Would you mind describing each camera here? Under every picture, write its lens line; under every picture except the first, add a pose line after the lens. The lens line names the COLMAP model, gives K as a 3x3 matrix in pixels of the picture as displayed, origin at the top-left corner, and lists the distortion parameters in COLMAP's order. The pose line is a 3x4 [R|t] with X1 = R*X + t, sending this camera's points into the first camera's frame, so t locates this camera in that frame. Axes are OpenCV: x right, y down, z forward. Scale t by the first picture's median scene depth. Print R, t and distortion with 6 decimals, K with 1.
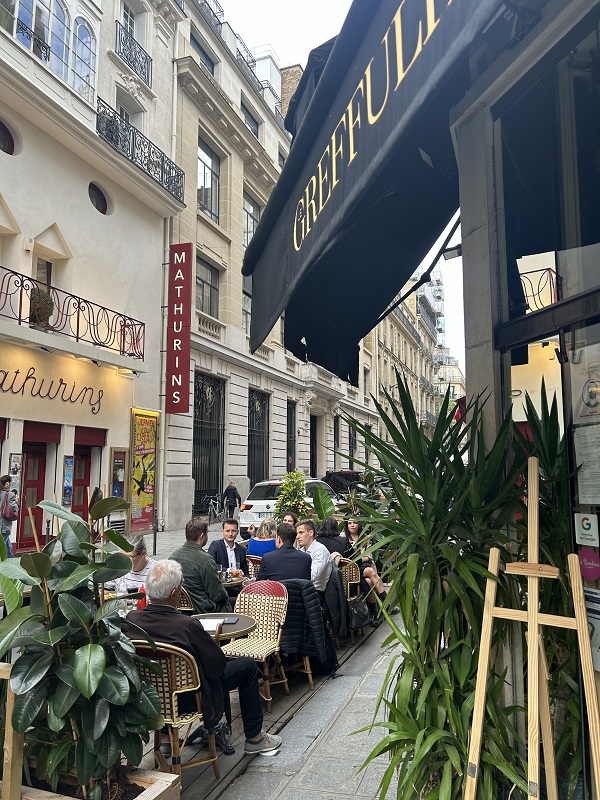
lens RADIAL K [[587.1, 0, 301.8], [0, 587.1, 395.6], [0, 0, 1]] dist [0.009717, -0.033935]
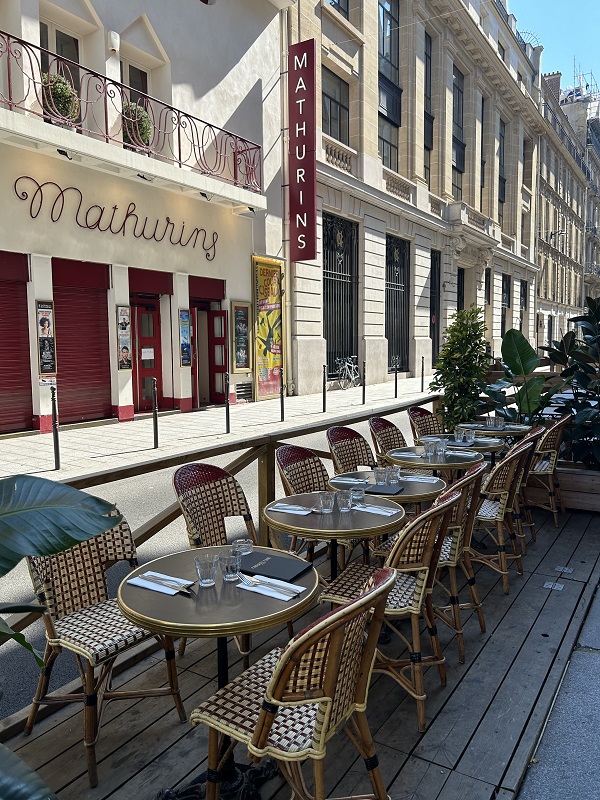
lens RADIAL K [[587.1, 0, 299.7], [0, 587.1, 398.1], [0, 0, 1]] dist [0.009717, -0.033935]
pose [[0.974242, 0.018258, -0.224765, -0.020855], [0.032501, 0.974943, 0.220070, 0.036847], [0.223151, -0.221706, 0.949237, 0.141506]]
